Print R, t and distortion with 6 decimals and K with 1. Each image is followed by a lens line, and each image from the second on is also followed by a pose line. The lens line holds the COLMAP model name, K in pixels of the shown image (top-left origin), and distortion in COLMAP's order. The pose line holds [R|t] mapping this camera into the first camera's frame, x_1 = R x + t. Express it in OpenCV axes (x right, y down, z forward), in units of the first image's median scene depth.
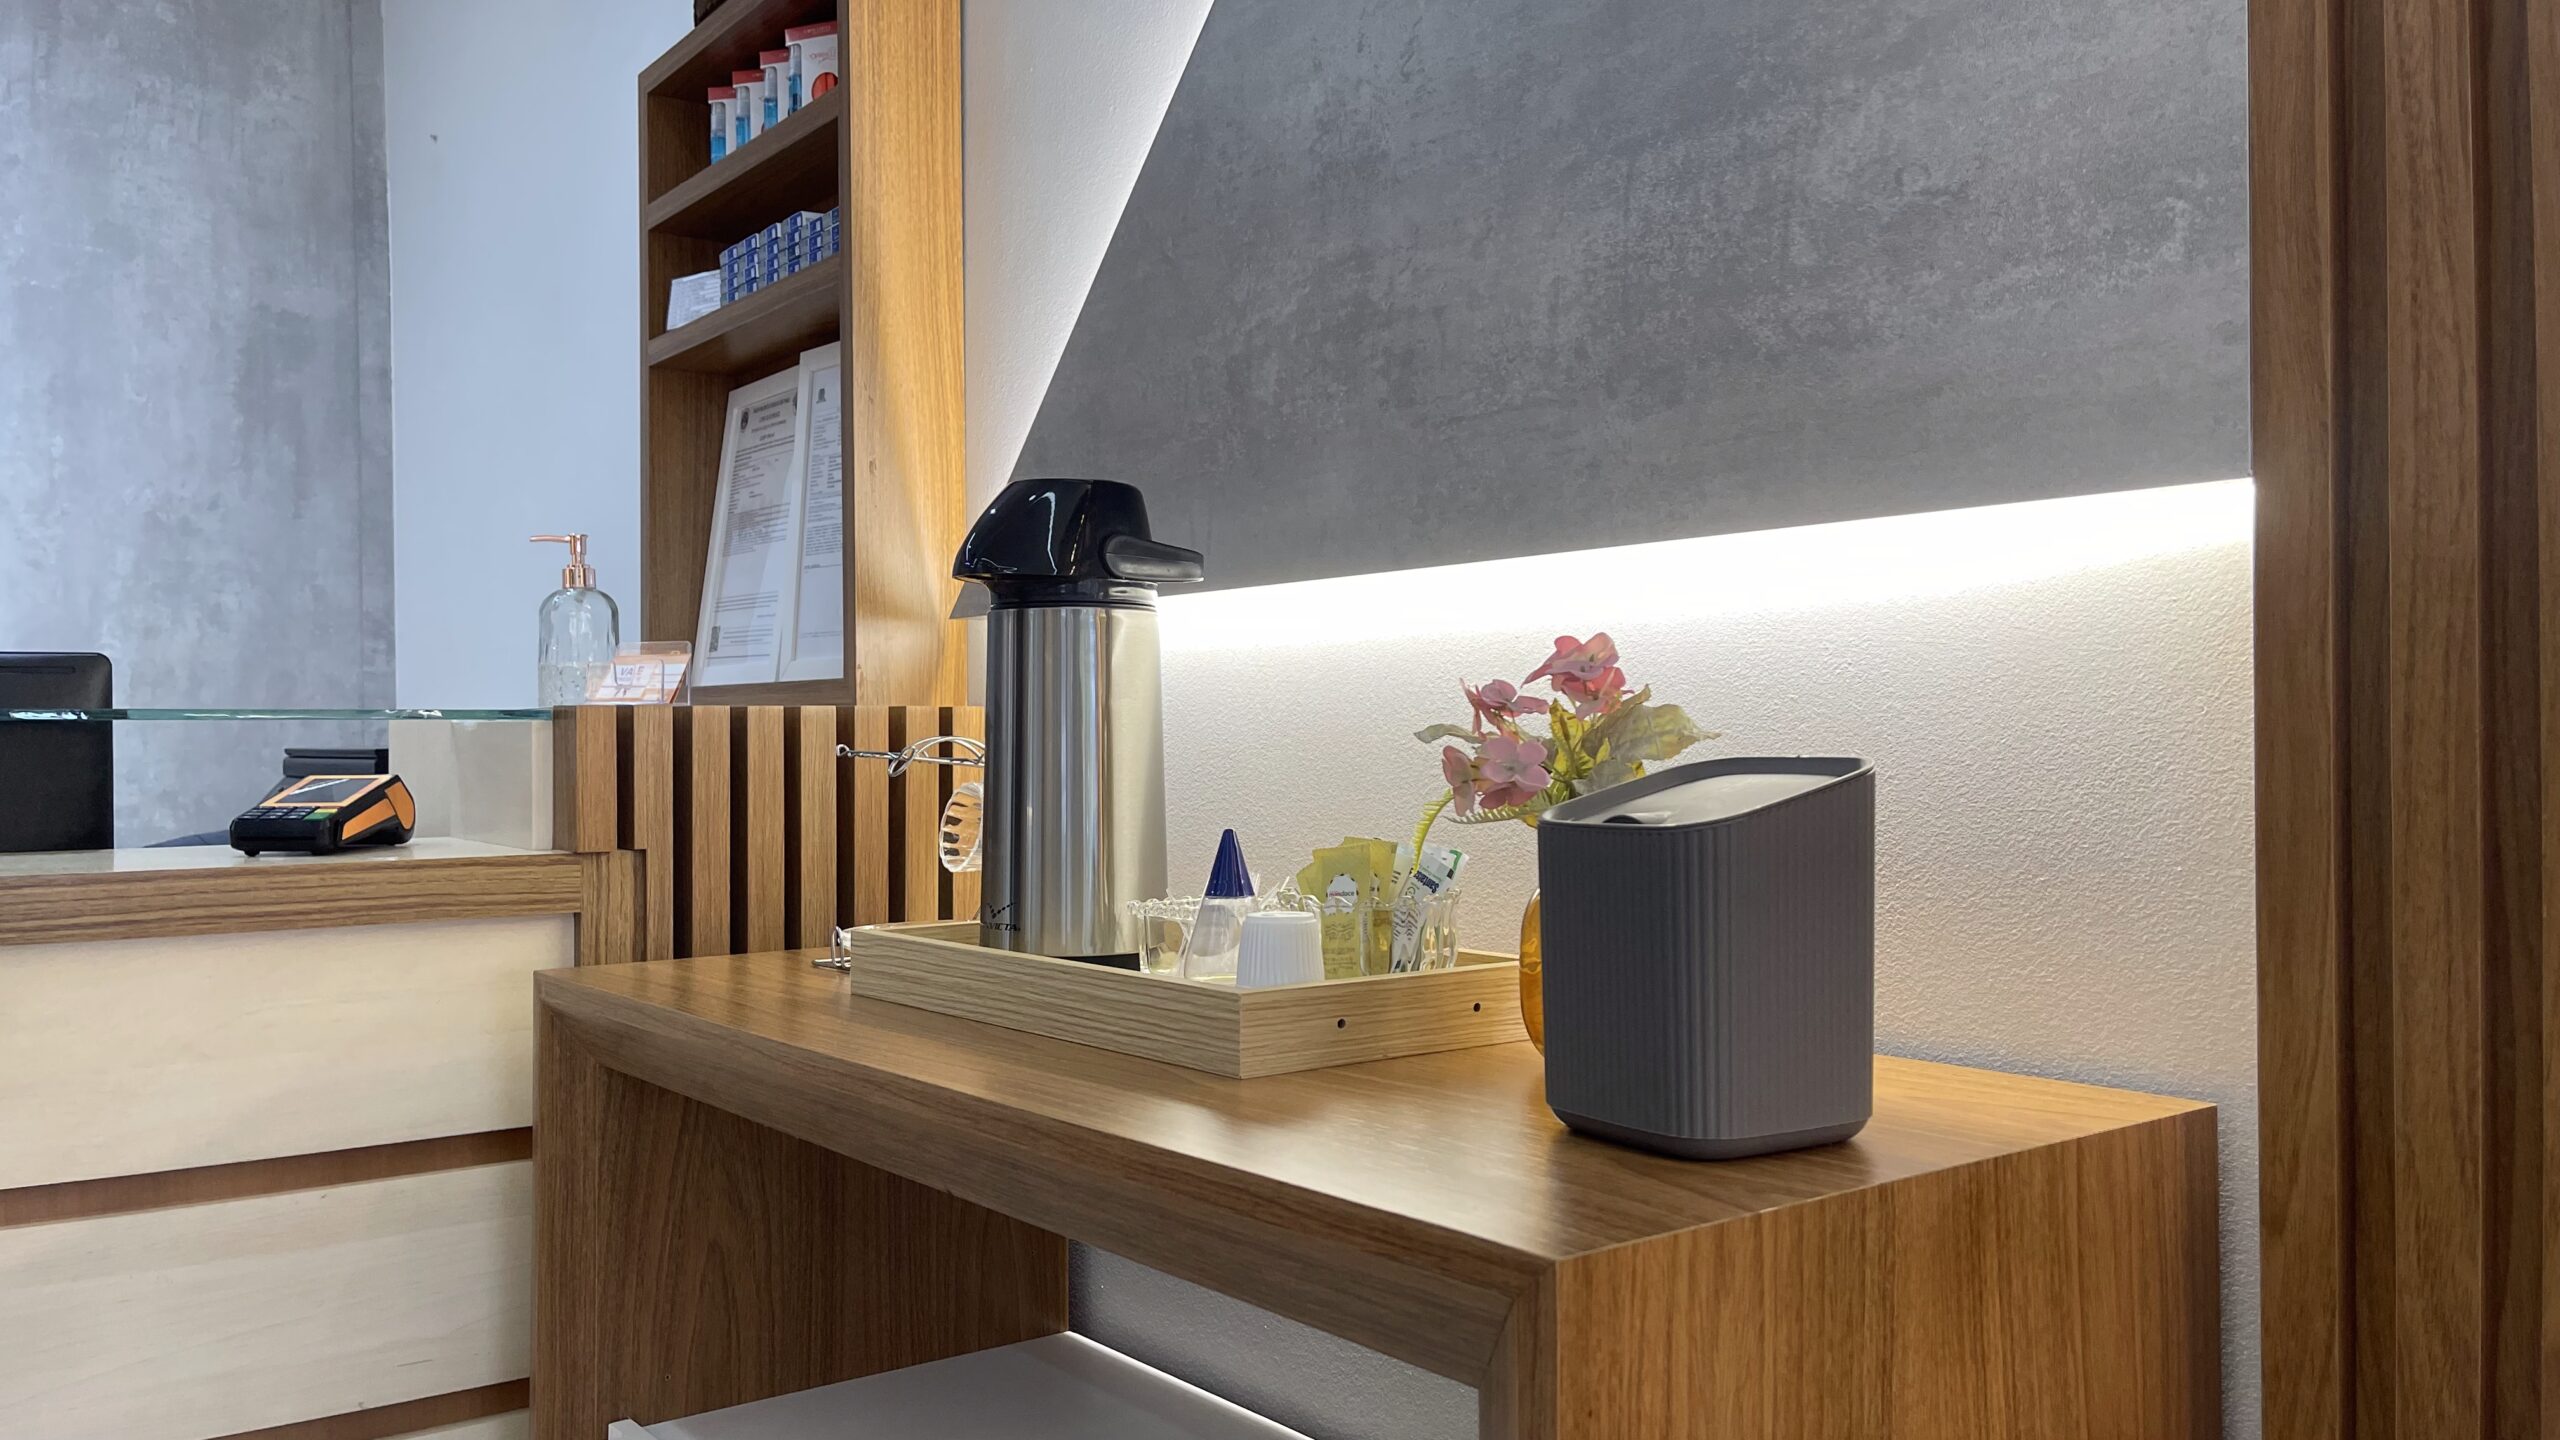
lens RADIAL K [[1926.0, 0, 1296.2], [0, 1926.0, 713.8], [0, 0, 1]] dist [0.084138, -0.113427]
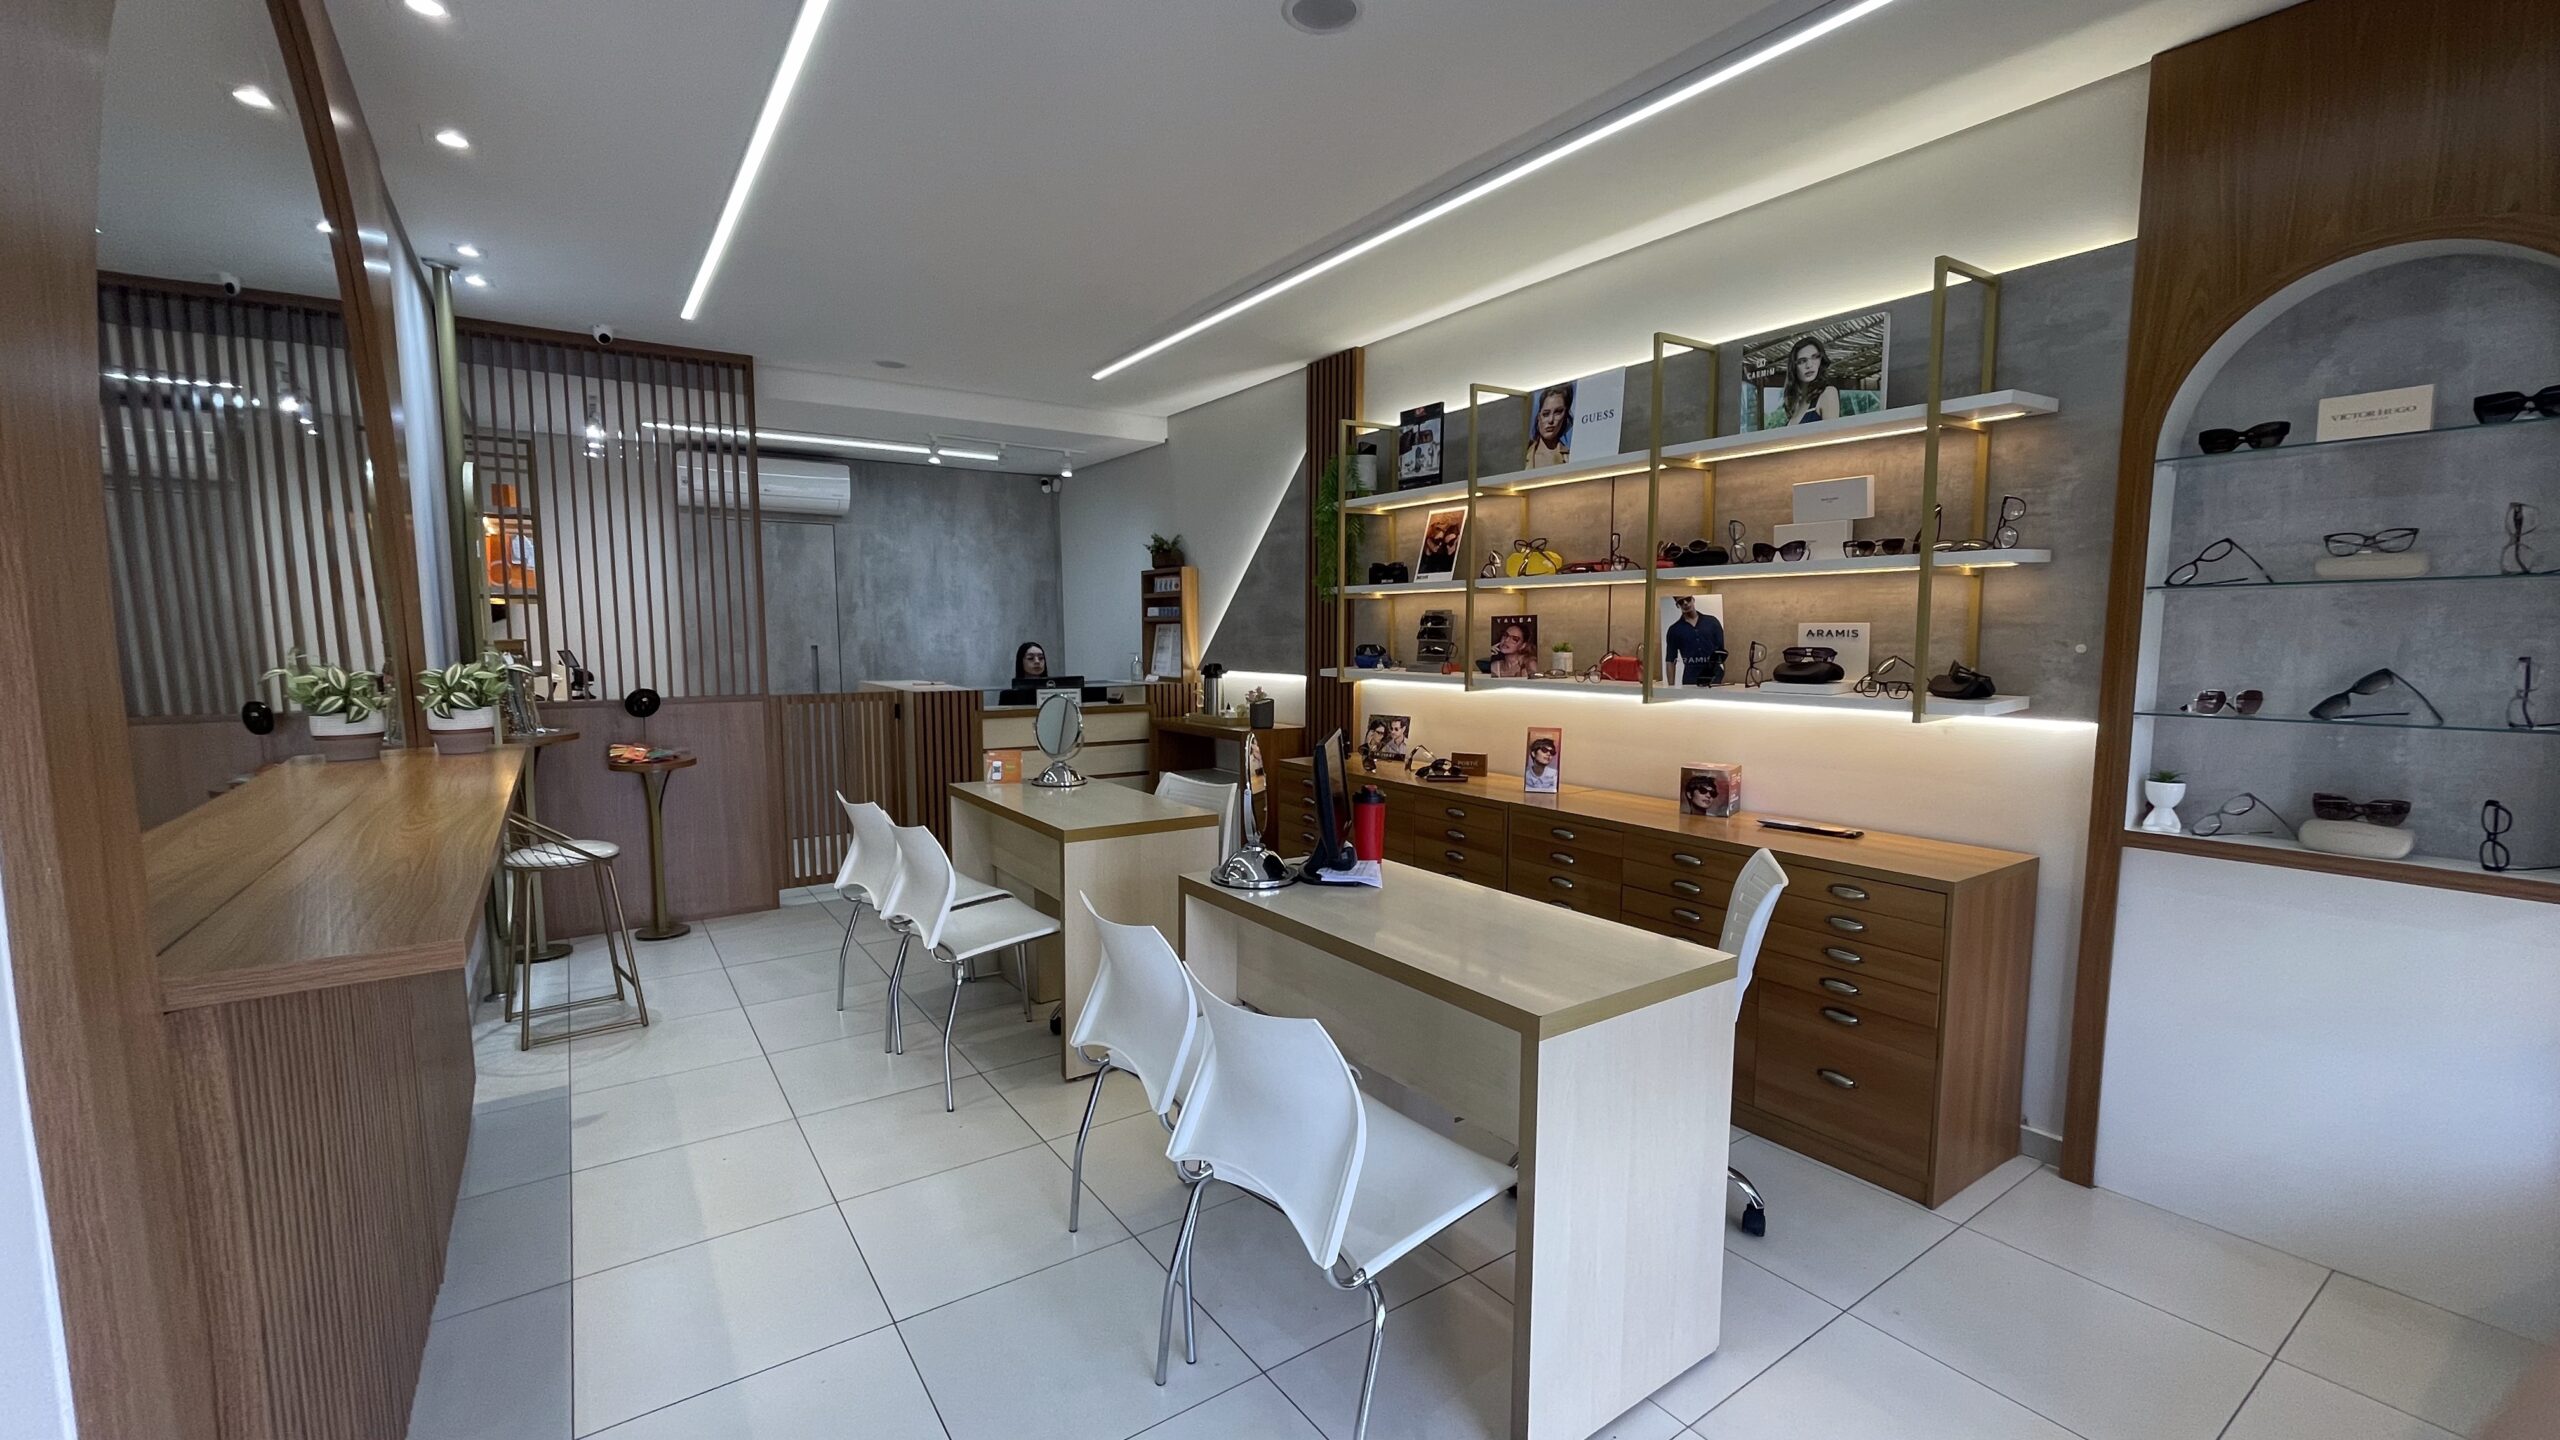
lens RADIAL K [[1032.6, 0, 1269.6], [0, 1032.6, 731.1], [0, 0, 1]] dist [-0.014992, -0.000193]
pose [[0.997975, 0.010099, -0.062805, 0.285469], [-0.003250, 0.994122, 0.108217, -0.209544], [0.063529, -0.107793, 0.992141, -2.410748]]
